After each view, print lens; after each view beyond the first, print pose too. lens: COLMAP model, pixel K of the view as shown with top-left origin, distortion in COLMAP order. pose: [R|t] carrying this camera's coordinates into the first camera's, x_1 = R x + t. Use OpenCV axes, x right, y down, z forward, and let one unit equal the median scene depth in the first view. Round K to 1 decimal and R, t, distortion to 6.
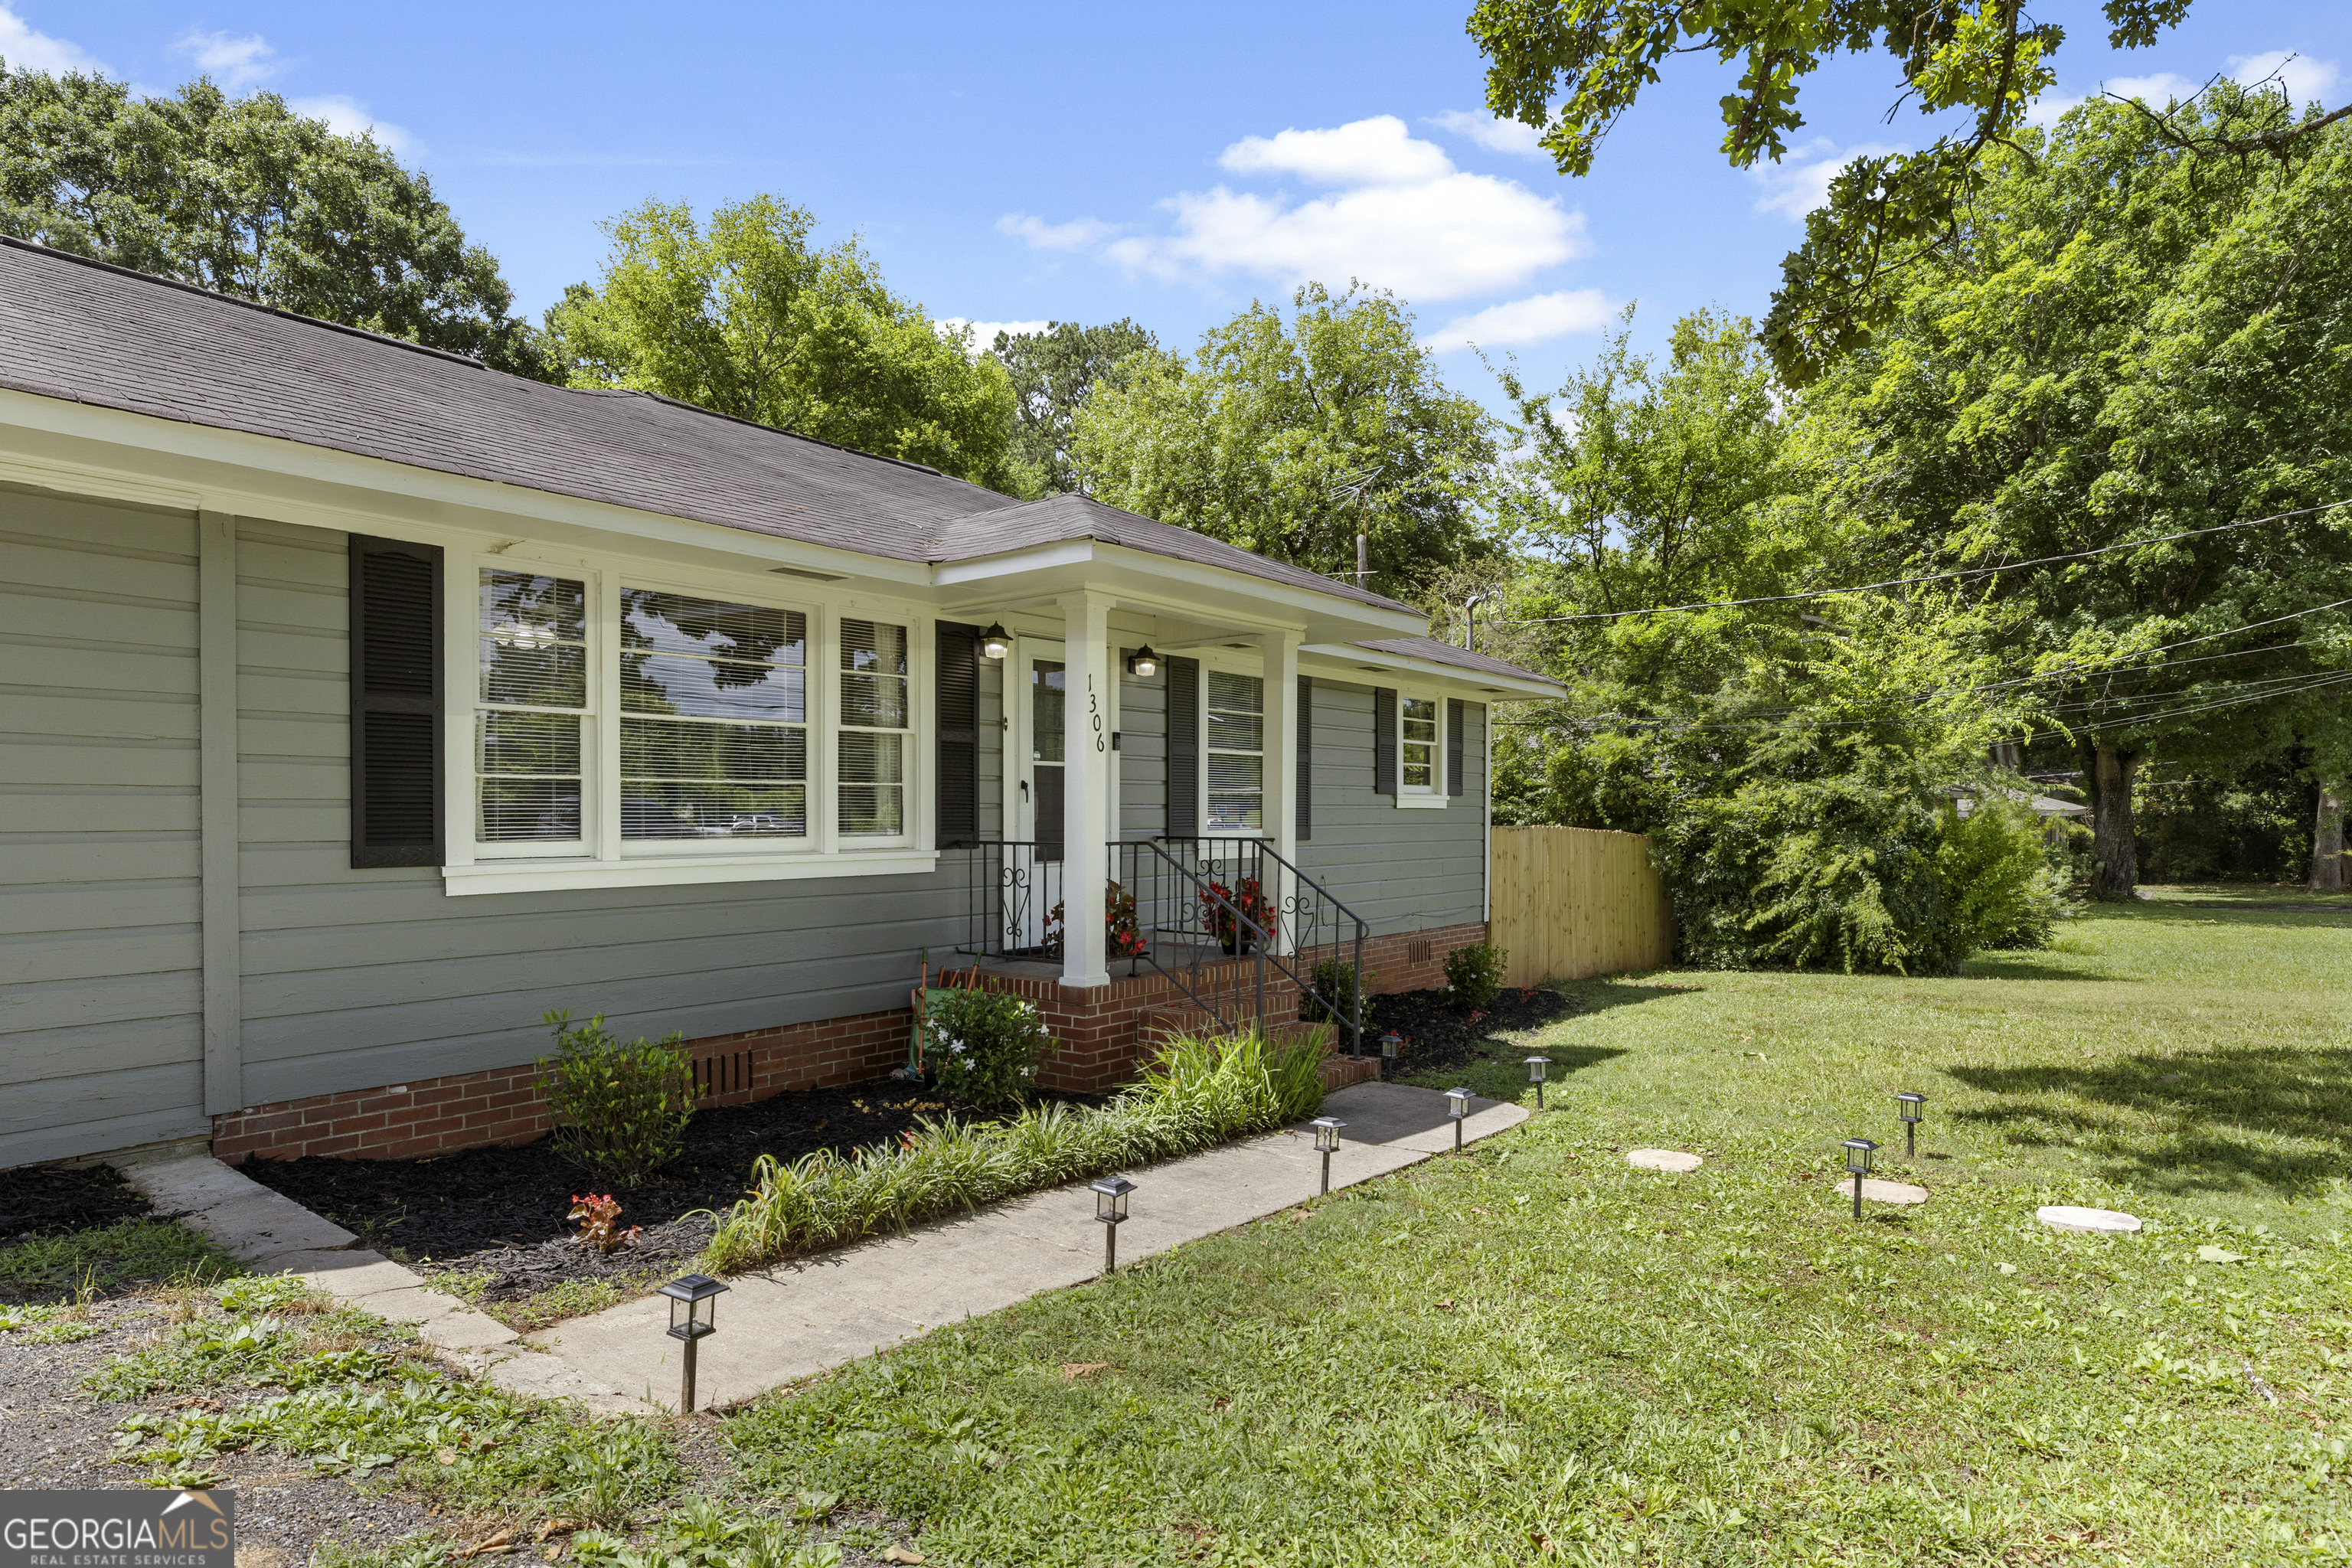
lens RADIAL K [[1341.0, 0, 1176.1], [0, 1341.0, 795.1], [0, 0, 1]] dist [-0.001597, -0.000681]
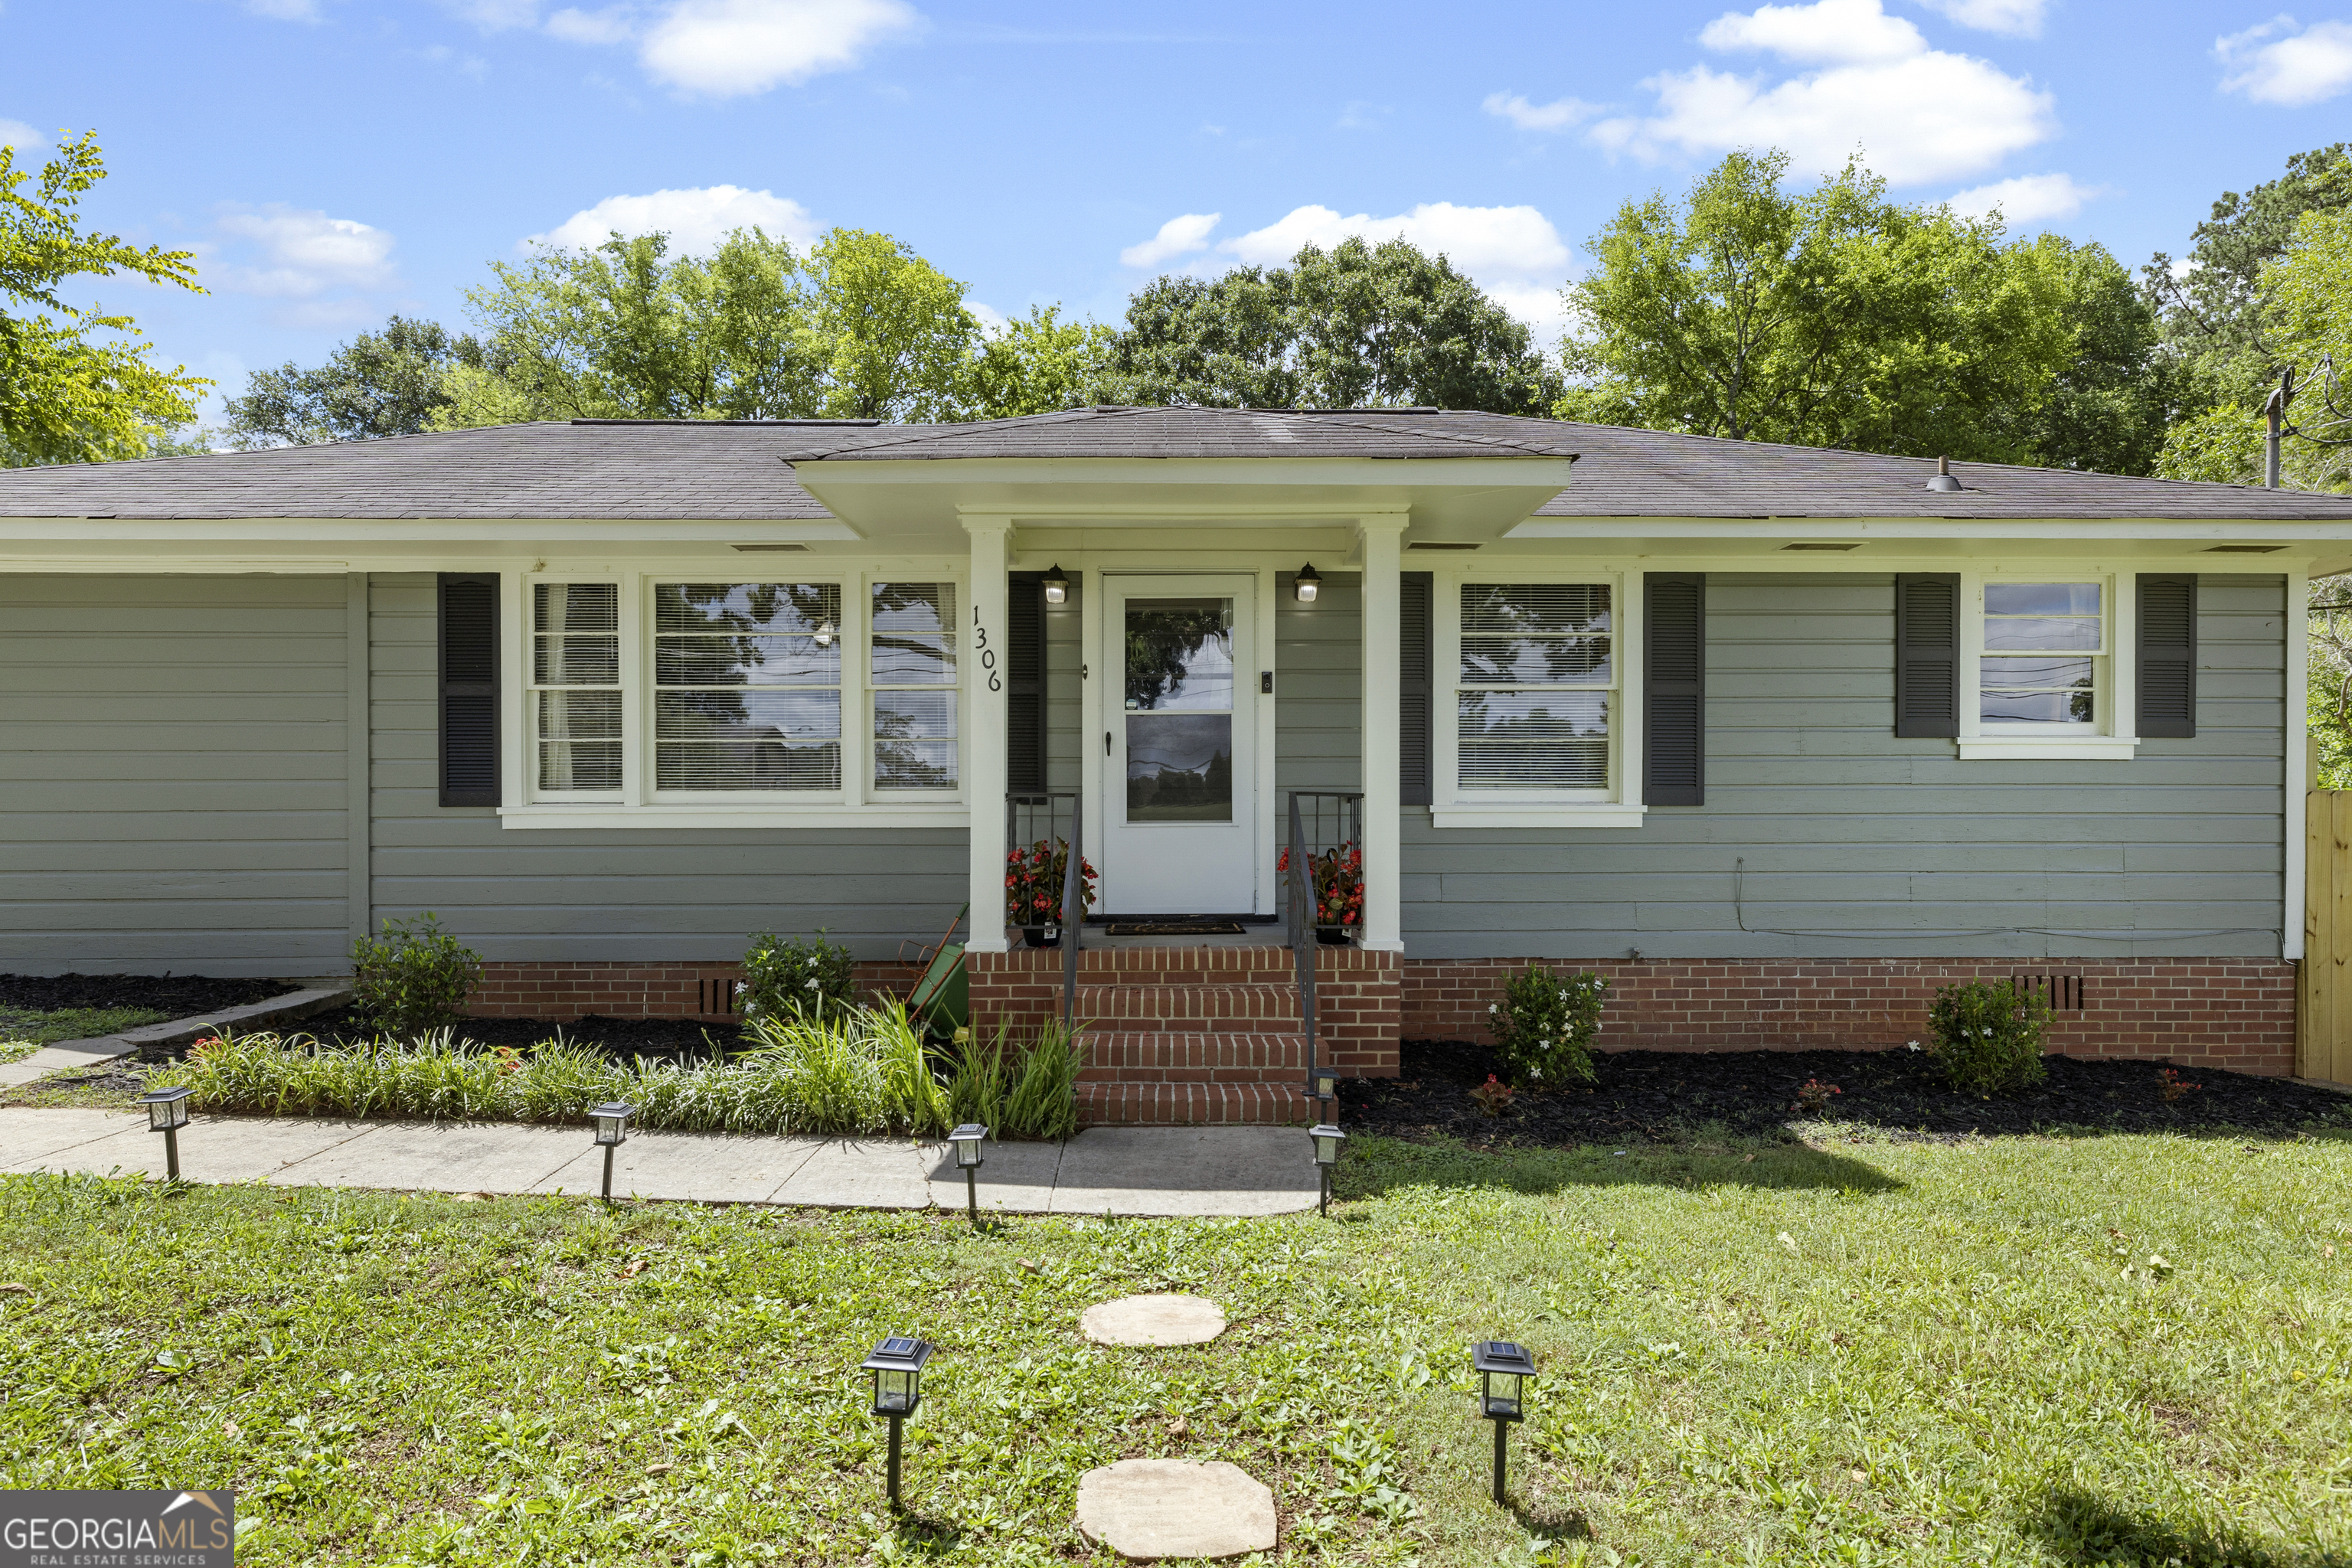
lens RADIAL K [[1262.4, 0, 1176.0], [0, 1262.4, 796.7], [0, 0, 1]] dist [0.003394, 0.000052]
pose [[0.615809, -0.010858, -0.787820, 0.794519], [0.010564, 0.999929, -0.005524, 0.051520], [0.787824, -0.004920, 0.615880, 0.674259]]
